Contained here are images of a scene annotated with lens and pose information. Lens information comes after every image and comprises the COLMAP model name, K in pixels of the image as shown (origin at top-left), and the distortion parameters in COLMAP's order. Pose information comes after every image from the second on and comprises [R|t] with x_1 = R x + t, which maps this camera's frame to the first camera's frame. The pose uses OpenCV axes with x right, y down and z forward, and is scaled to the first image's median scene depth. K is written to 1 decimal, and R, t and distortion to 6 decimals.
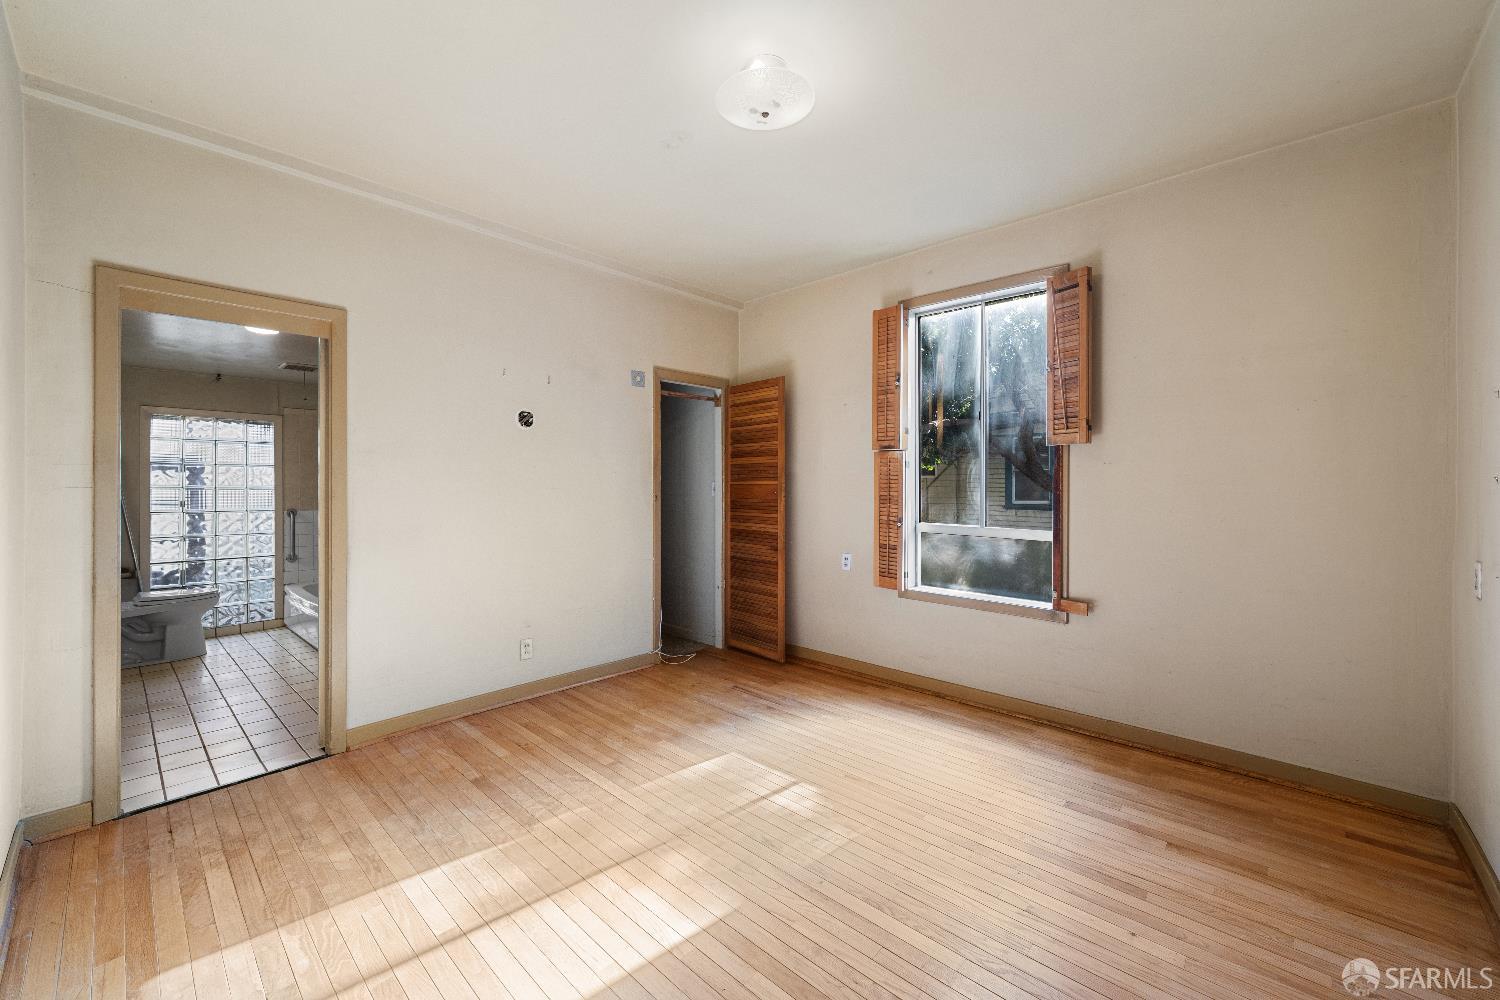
lens RADIAL K [[594.3, 0, 746.8], [0, 594.3, 491.3], [0, 0, 1]] dist [0.000136, 0.000003]
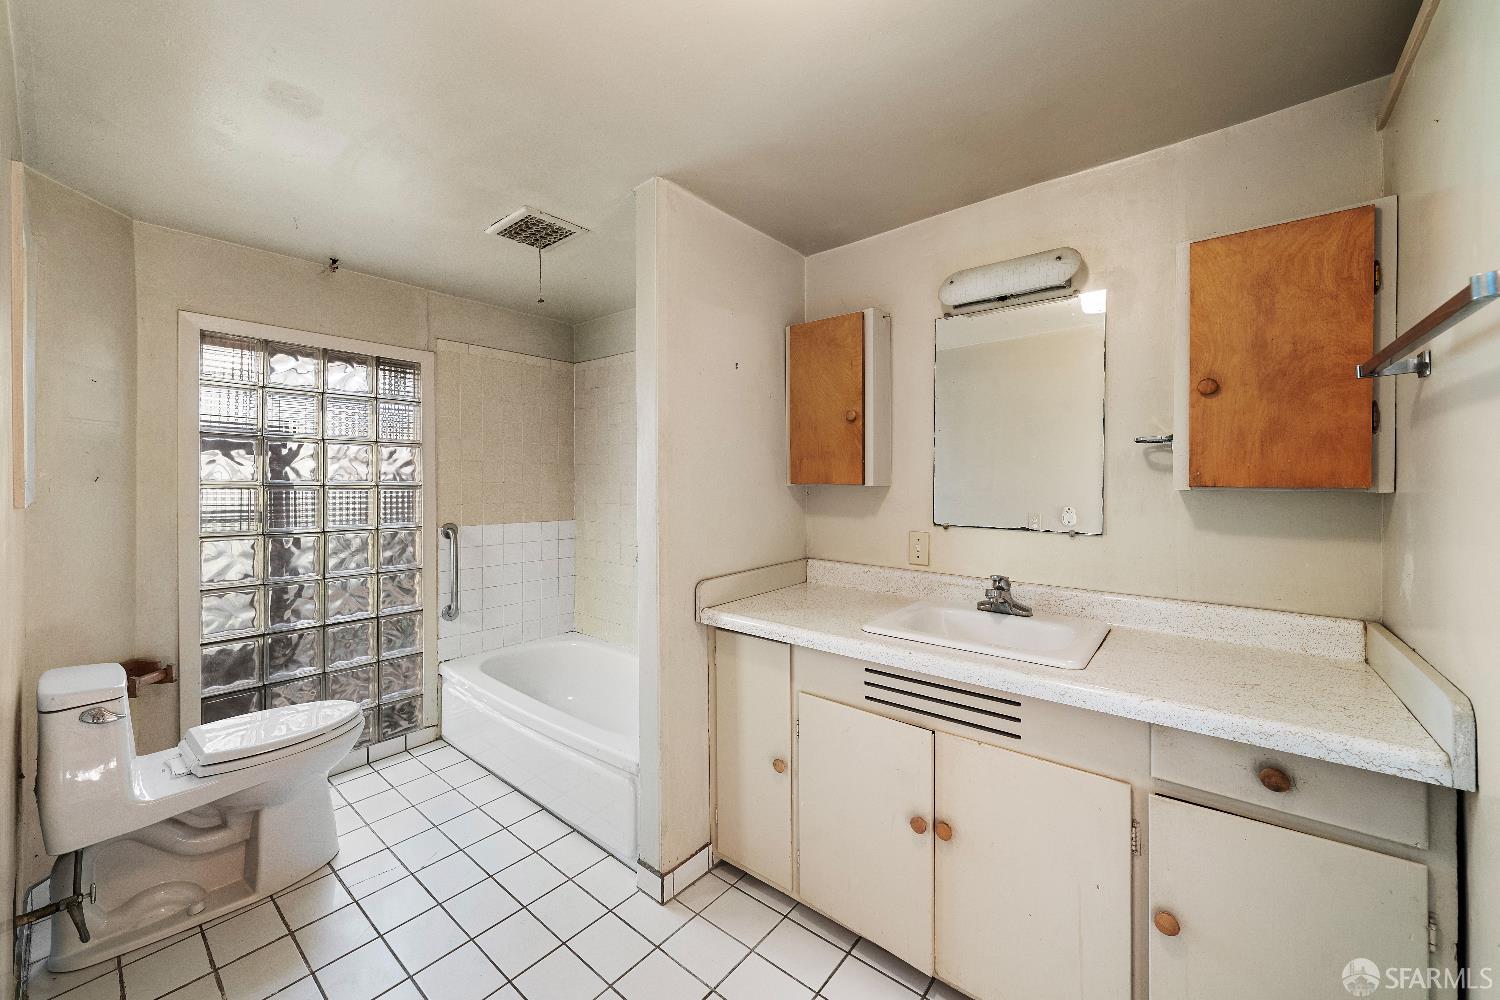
lens RADIAL K [[567.1, 0, 753.5], [0, 567.1, 490.7], [0, 0, 1]] dist [0.002126, 0.000035]
pose [[0.997813, -0.008451, 0.065550, -0.556974], [0.008578, 0.999962, -0.001659, 0.002245], [-0.065534, 0.002218, 0.997848, 0.488895]]
